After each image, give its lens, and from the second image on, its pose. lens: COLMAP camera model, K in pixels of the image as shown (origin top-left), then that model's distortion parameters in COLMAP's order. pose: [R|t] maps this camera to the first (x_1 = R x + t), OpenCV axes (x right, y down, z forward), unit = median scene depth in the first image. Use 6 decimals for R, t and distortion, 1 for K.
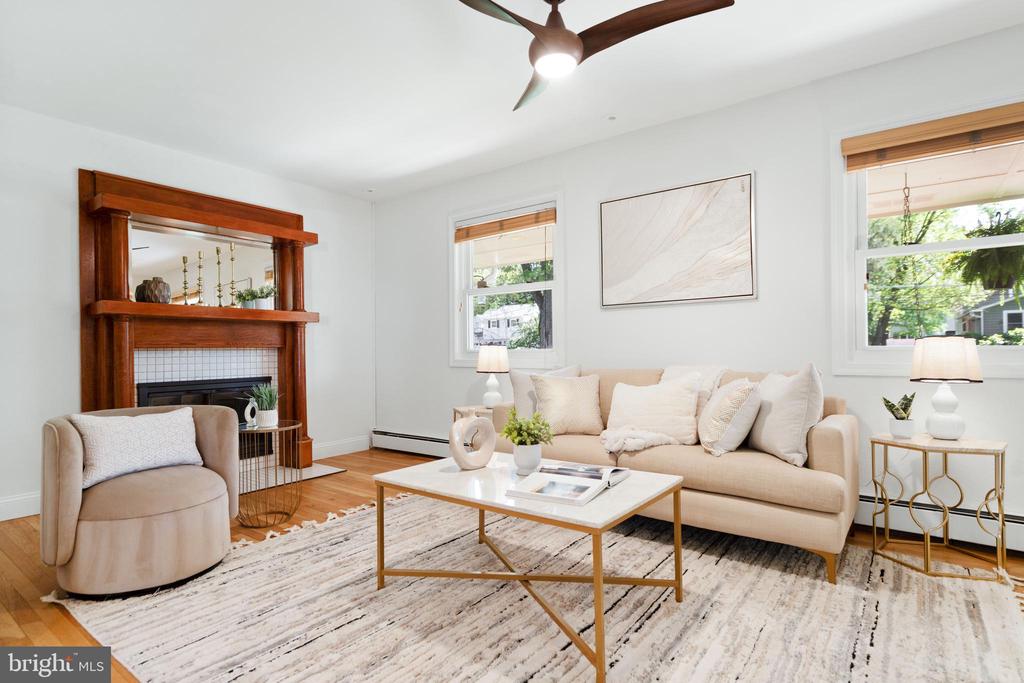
lens RADIAL K [[524.1, 0, 513.0], [0, 524.1, 339.6], [0, 0, 1]] dist [-0.001579, -0.000094]
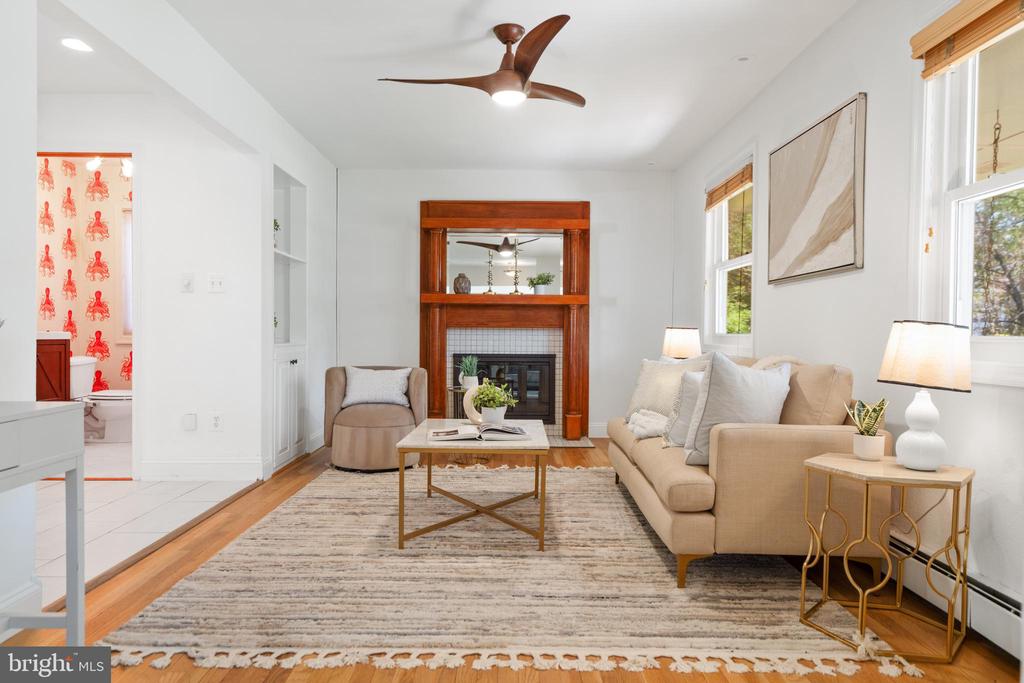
lens RADIAL K [[733.9, 0, 510.9], [0, 733.9, 345.1], [0, 0, 1]] dist [-0.003853, -0.003082]
pose [[0.599858, 0.028088, -0.799614, 0.869655], [0.003461, 0.999283, 0.037698, -0.009104], [0.800099, -0.025381, 0.599330, -0.006654]]
